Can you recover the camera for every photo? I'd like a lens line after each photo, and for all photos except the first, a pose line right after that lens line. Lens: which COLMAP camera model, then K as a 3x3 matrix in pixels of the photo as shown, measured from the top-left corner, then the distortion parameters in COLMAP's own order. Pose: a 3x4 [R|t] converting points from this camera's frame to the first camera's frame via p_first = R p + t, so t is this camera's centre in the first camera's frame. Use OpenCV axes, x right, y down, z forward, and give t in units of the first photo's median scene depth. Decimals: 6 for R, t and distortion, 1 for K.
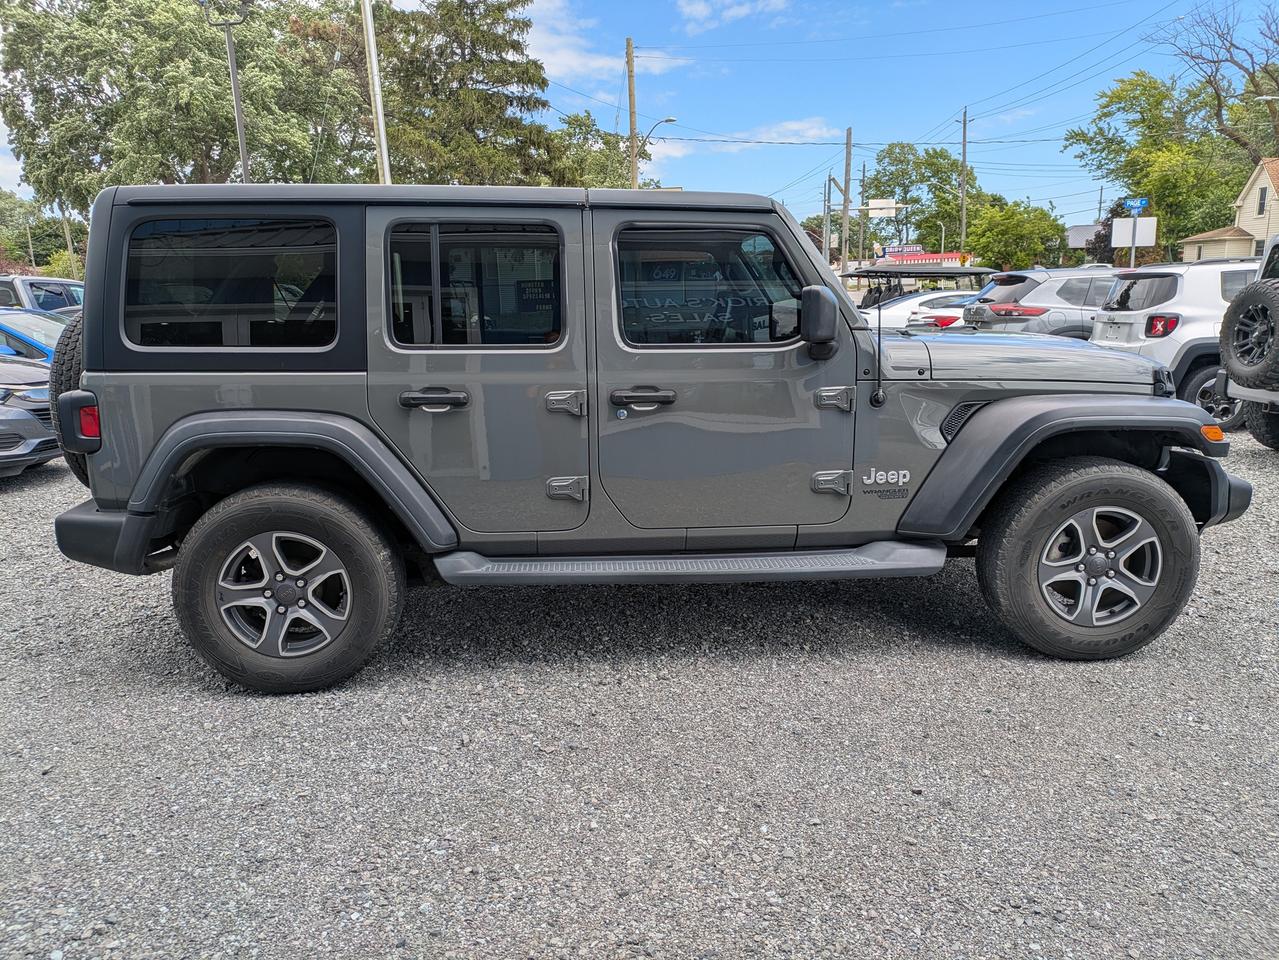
lens RADIAL K [[936.2, 0, 638.1], [0, 936.2, 483.2], [0, 0, 1]] dist [0.033880, -0.011896]
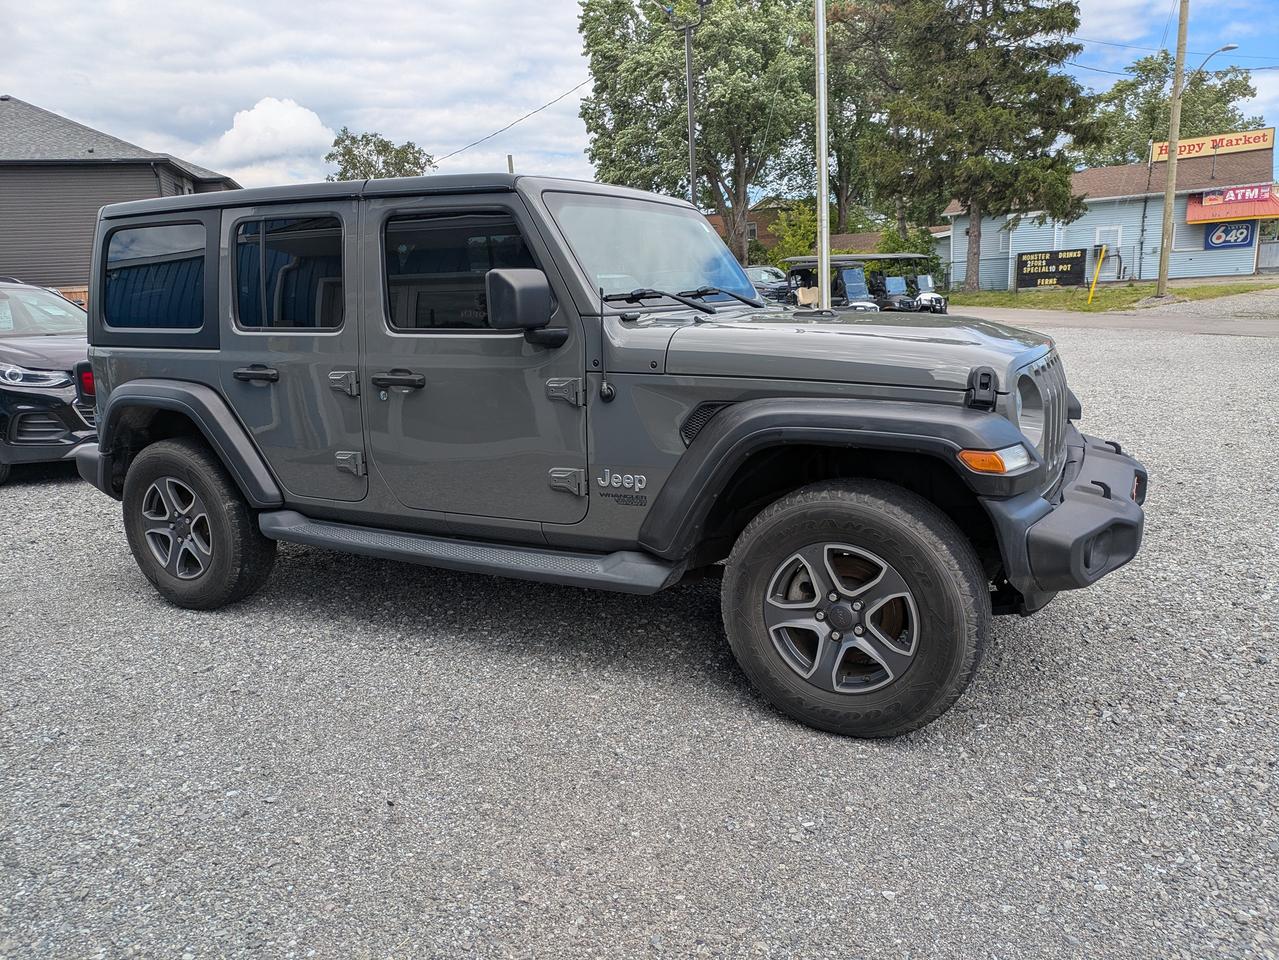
lens RADIAL K [[936.2, 0, 633.6], [0, 936.2, 492.3], [0, 0, 1]] dist [0.033880, -0.011896]
pose [[0.847060, 0.099227, -0.522152, 0.741797], [-0.082700, 0.995059, 0.054937, -0.045267], [0.525024, -0.003353, 0.851081, 0.242122]]
